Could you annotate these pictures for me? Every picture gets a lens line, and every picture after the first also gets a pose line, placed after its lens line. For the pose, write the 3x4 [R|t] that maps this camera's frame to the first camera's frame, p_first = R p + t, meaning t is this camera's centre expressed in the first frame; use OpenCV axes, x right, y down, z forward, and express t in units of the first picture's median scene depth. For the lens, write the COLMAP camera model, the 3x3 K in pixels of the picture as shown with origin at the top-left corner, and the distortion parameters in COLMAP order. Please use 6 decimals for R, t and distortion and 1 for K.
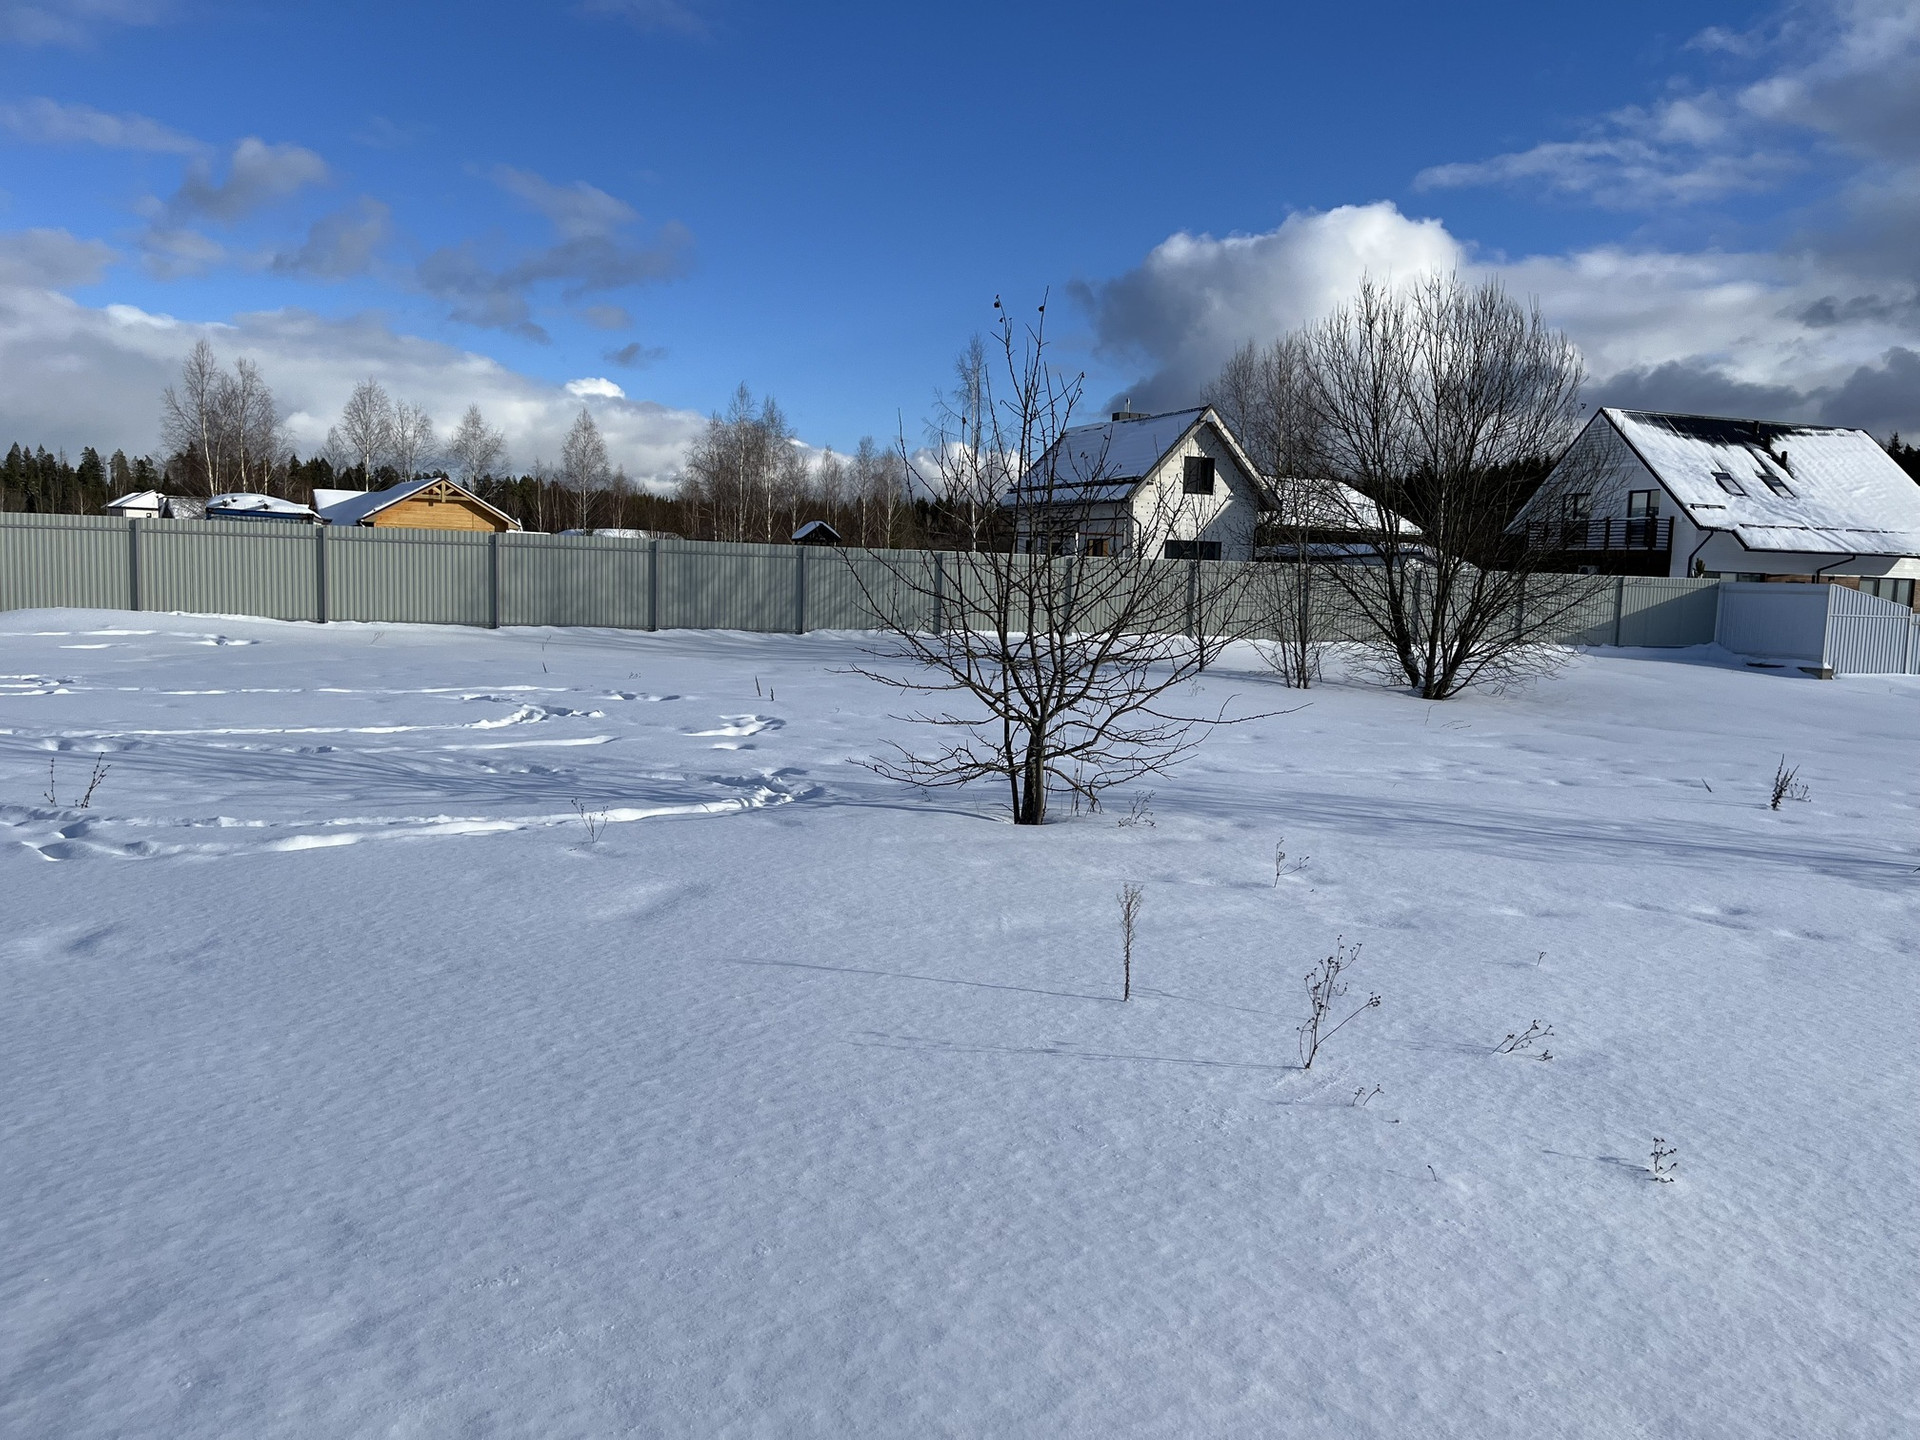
lens RADIAL K [[1445.8, 0, 977.6], [0, 1445.8, 734.6], [0, 0, 1]] dist [0.074909, -0.092379]
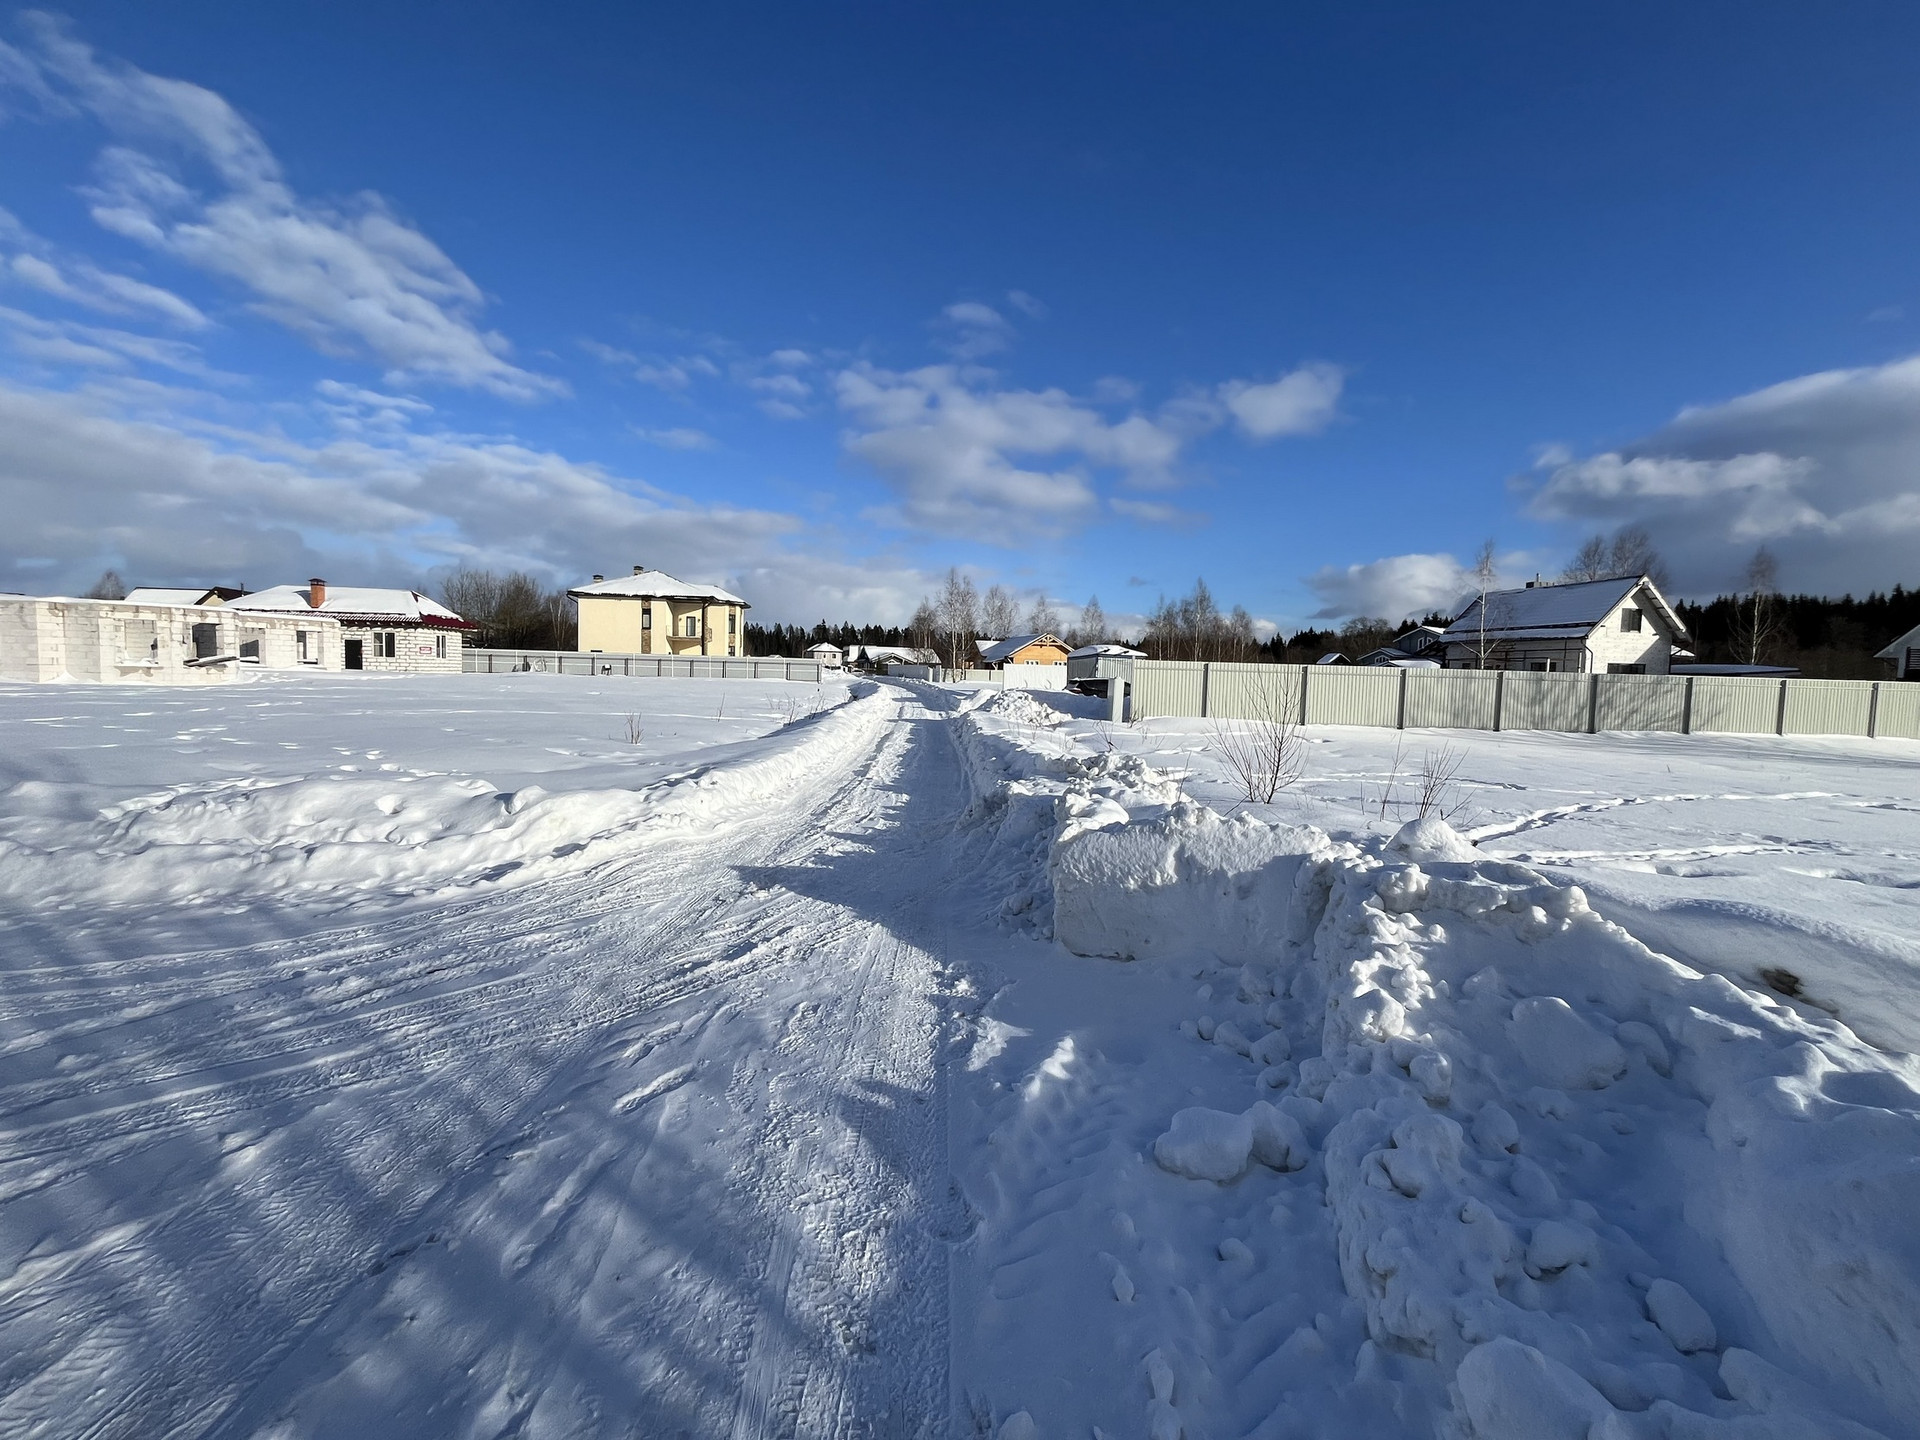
lens RADIAL K [[774.5, 0, 956.5], [0, 774.5, 725.5], [0, 0, 1]] dist [-0.003778, -0.000125]
pose [[0.958133, 0.012778, -0.286038, -0.570903], [-0.027074, 0.998571, -0.046082, -0.026130], [0.285040, 0.051897, 0.957110, 0.074604]]
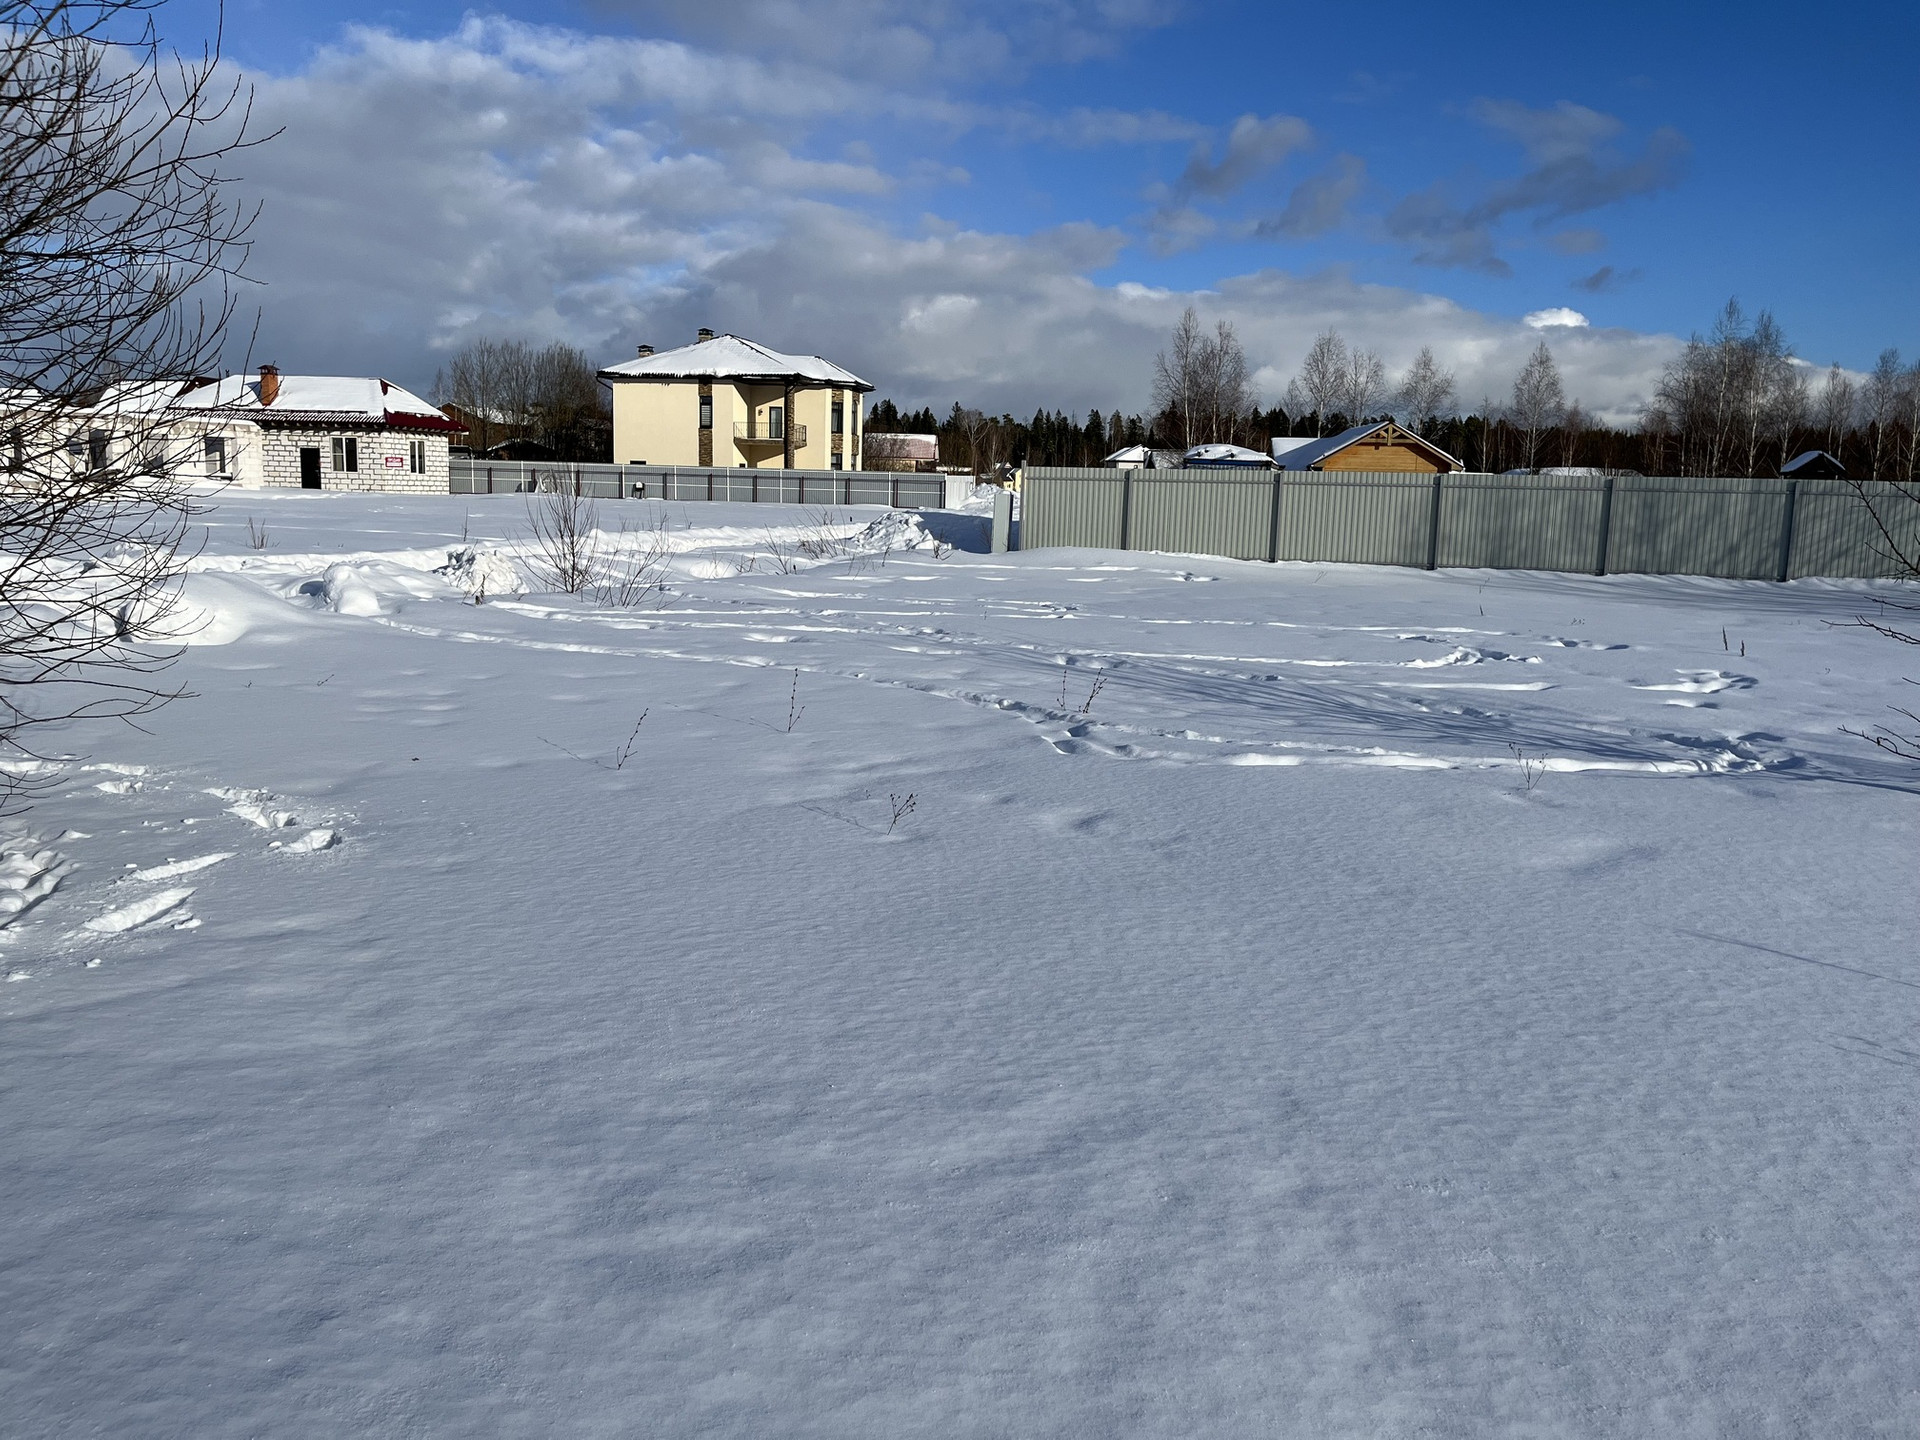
lens RADIAL K [[1445.8, 0, 948.8], [0, 1445.8, 703.4], [0, 0, 1]] dist [0.074909, -0.092379]
pose [[0.804642, 0.075021, -0.589001, -0.001565], [-0.064331, 0.997161, 0.039125, 0.001006], [0.590264, 0.006409, 0.807185, -0.005399]]
